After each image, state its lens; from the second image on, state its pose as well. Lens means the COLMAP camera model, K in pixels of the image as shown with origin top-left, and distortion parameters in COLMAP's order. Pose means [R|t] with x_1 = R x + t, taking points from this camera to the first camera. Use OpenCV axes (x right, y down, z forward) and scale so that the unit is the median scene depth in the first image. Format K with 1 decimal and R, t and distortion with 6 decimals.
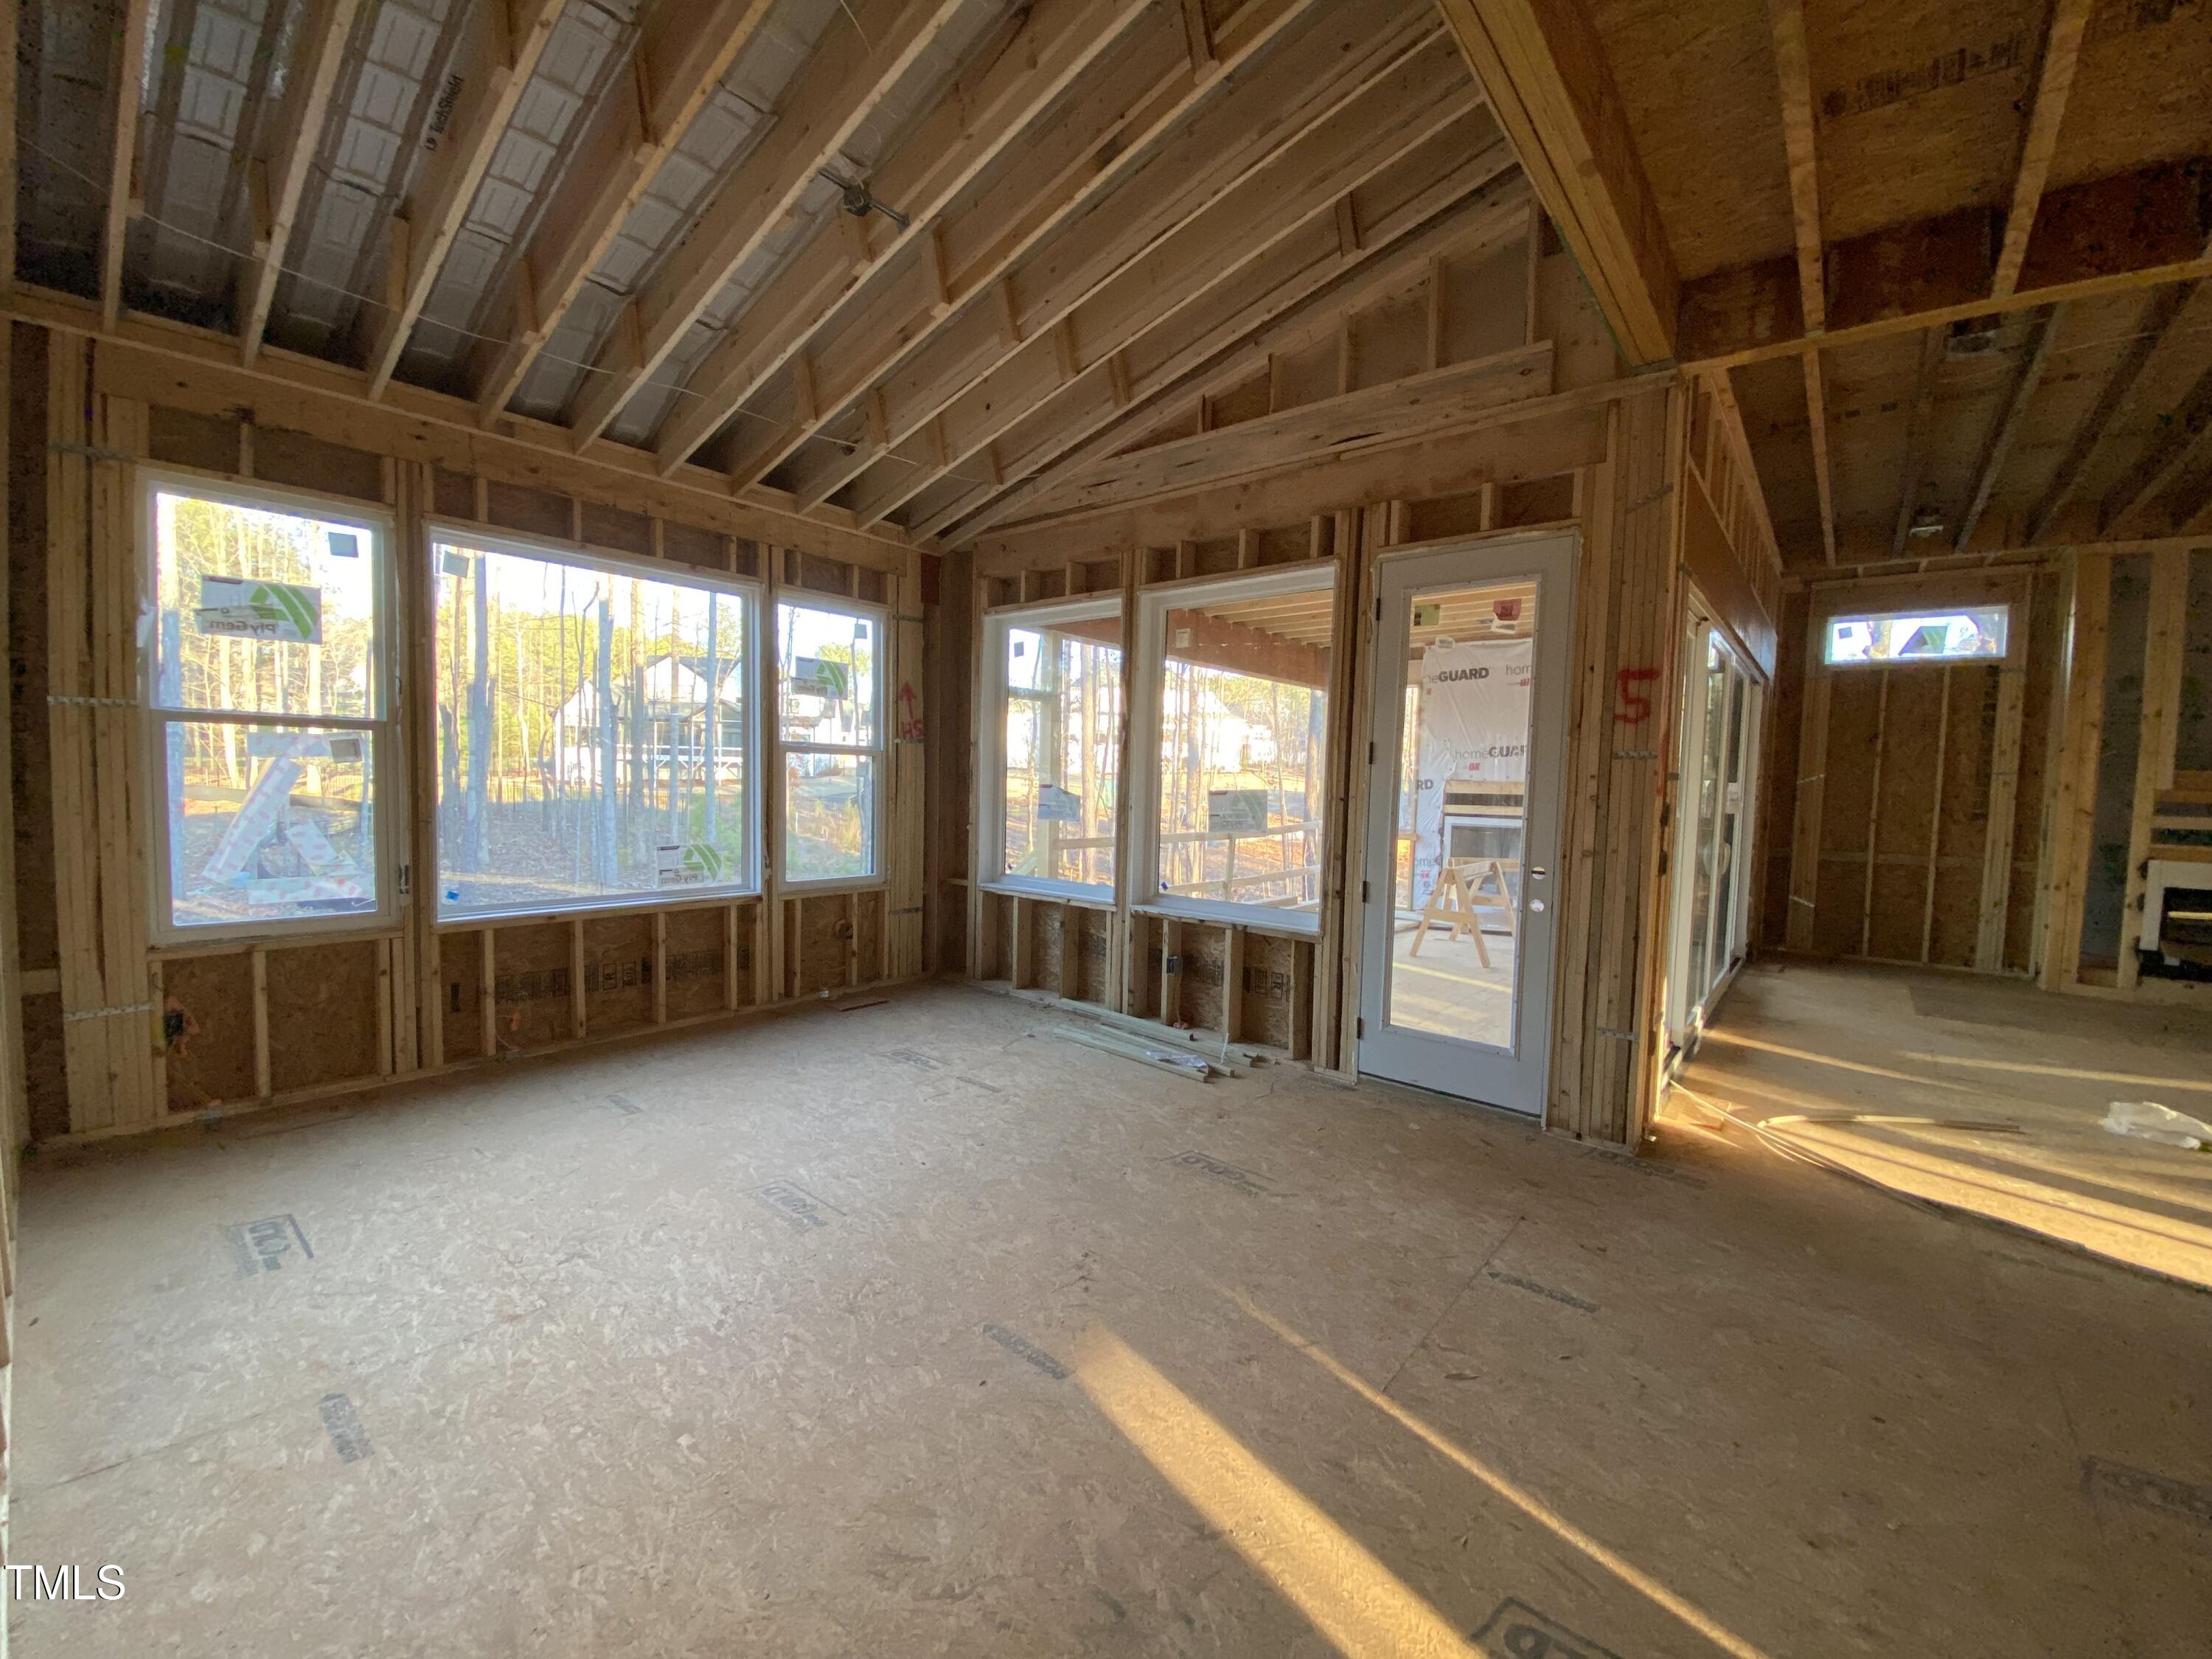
lens RADIAL K [[896.0, 0, 1115.4], [0, 896.0, 846.4], [0, 0, 1]] dist [-0.006482, -0.002130]
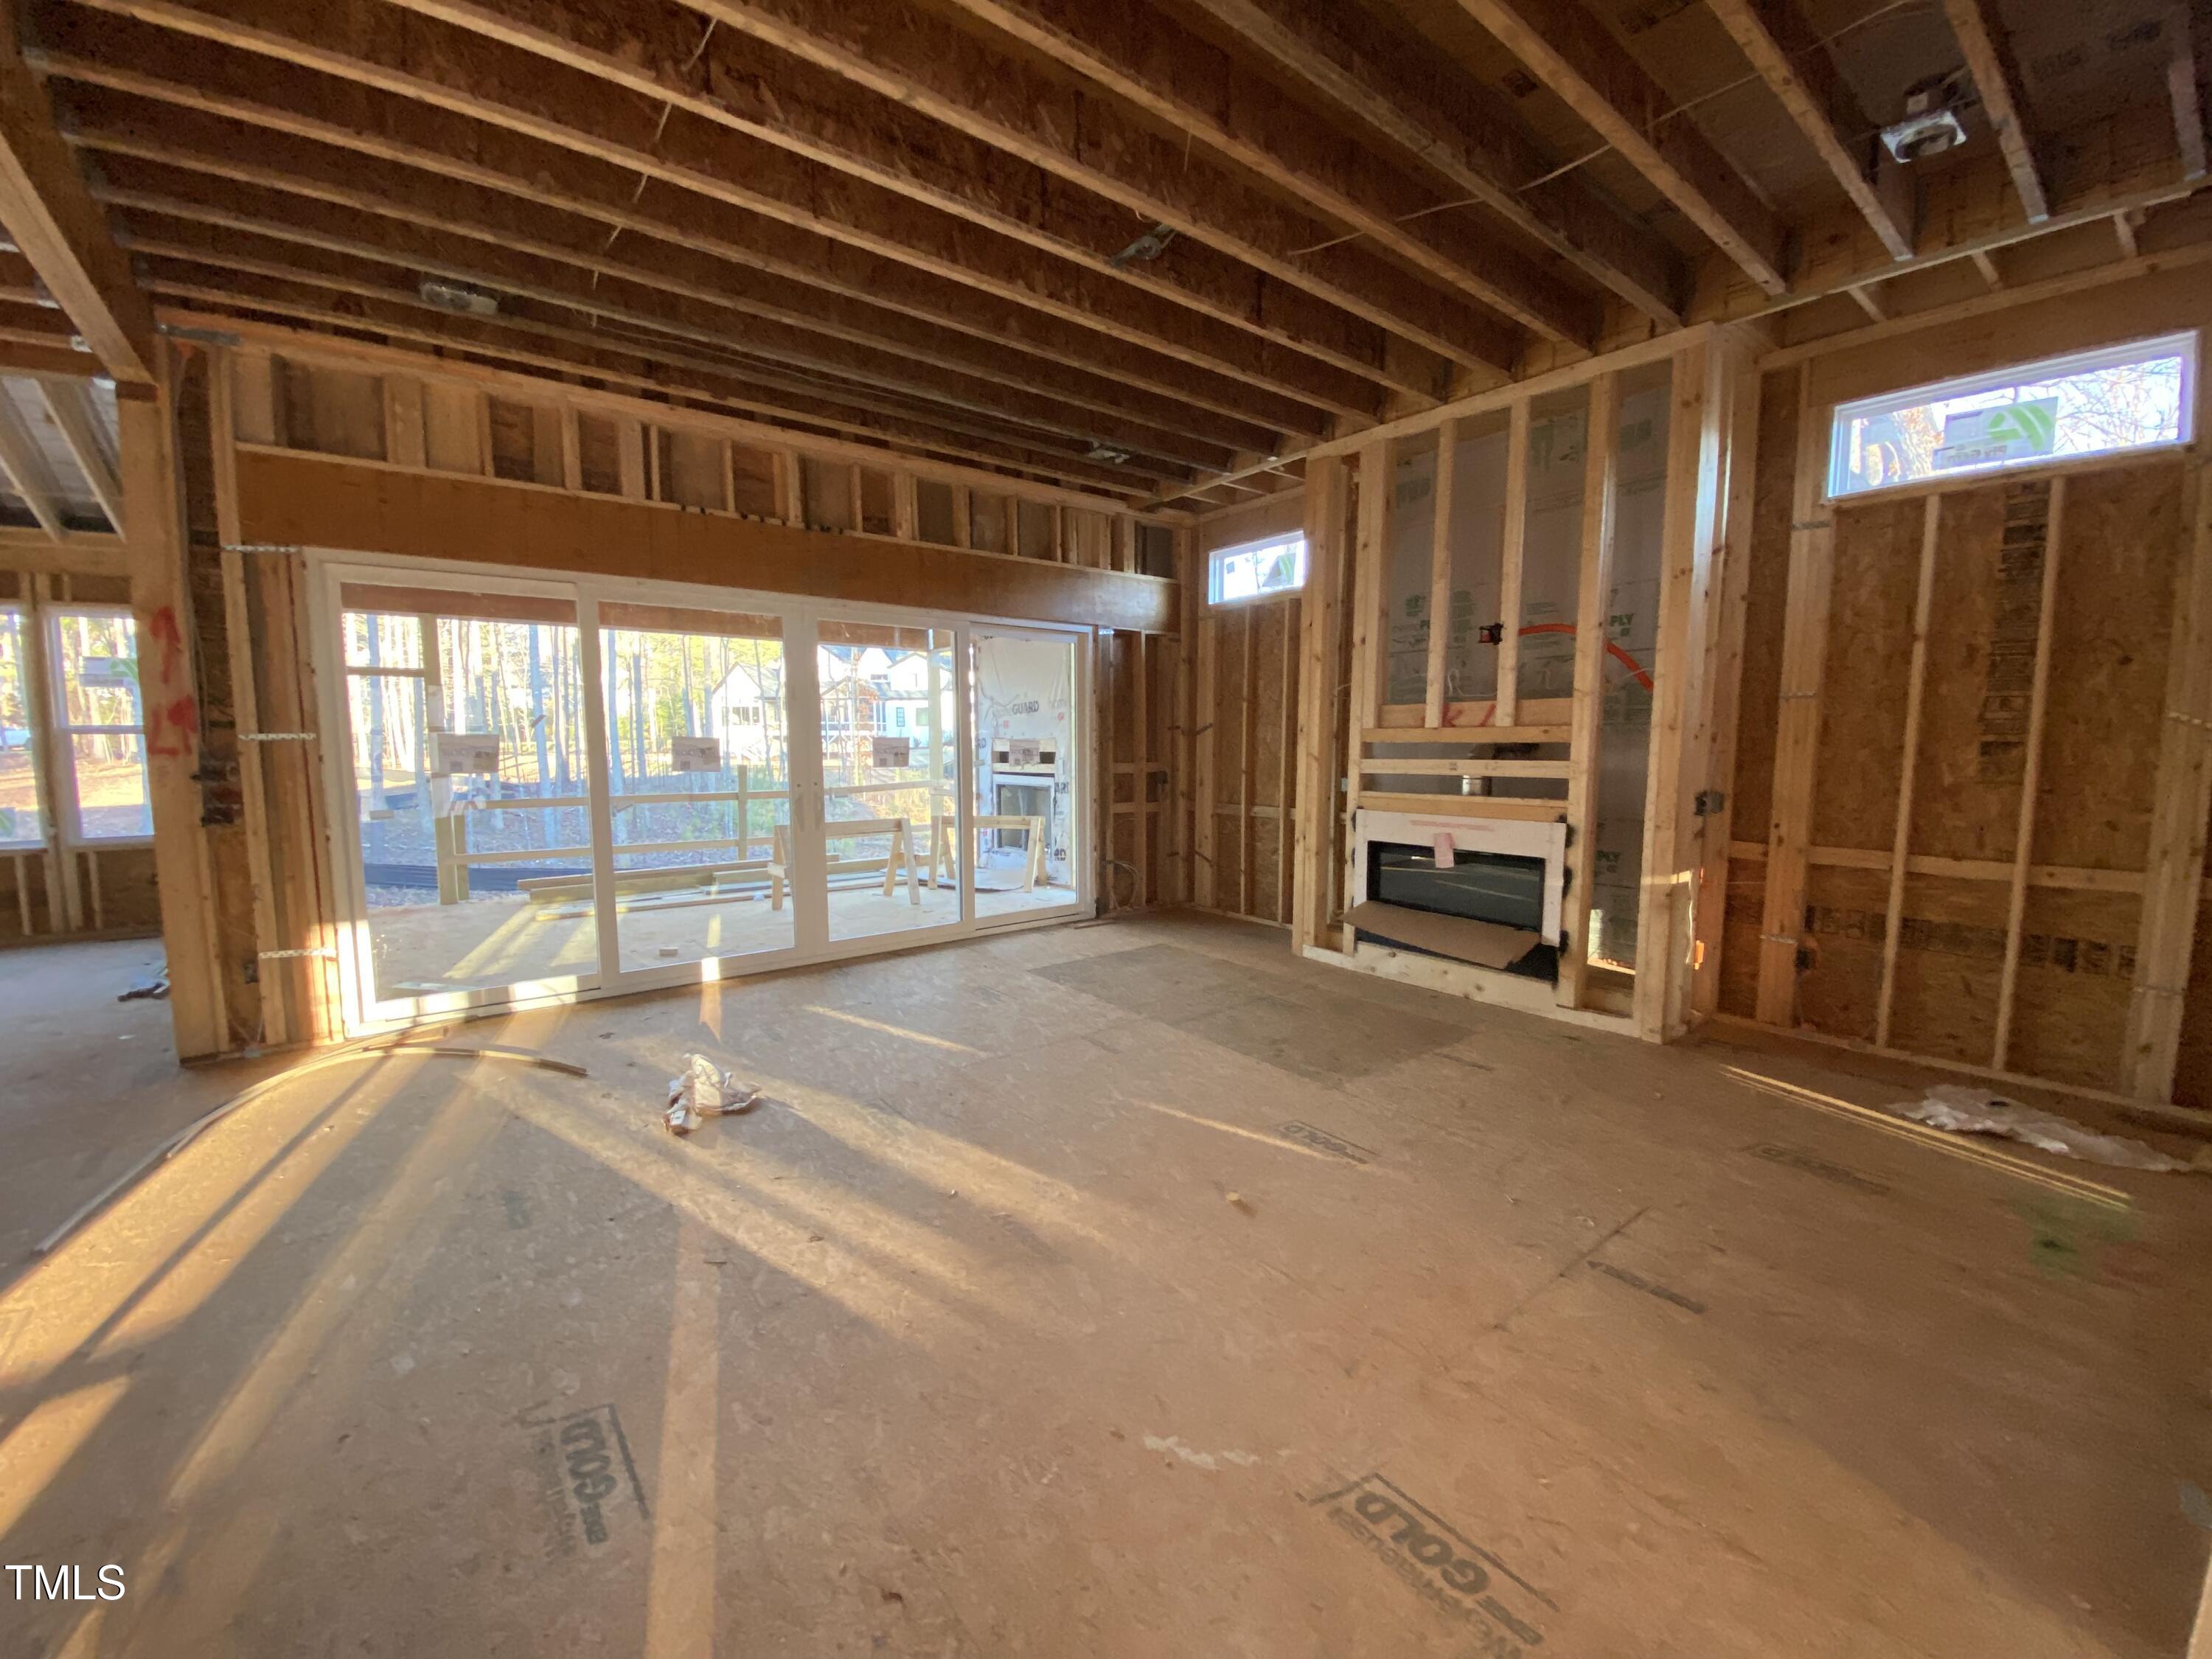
lens RADIAL K [[896.0, 0, 1110.4], [0, 896.0, 812.2], [0, 0, 1]] dist [-0.006482, -0.002130]
pose [[0.978246, -0.009723, -0.207220, 1.110881], [0.009471, 0.999953, -0.002211, 0.017315], [0.207231, 0.000201, 0.978292, 0.074182]]
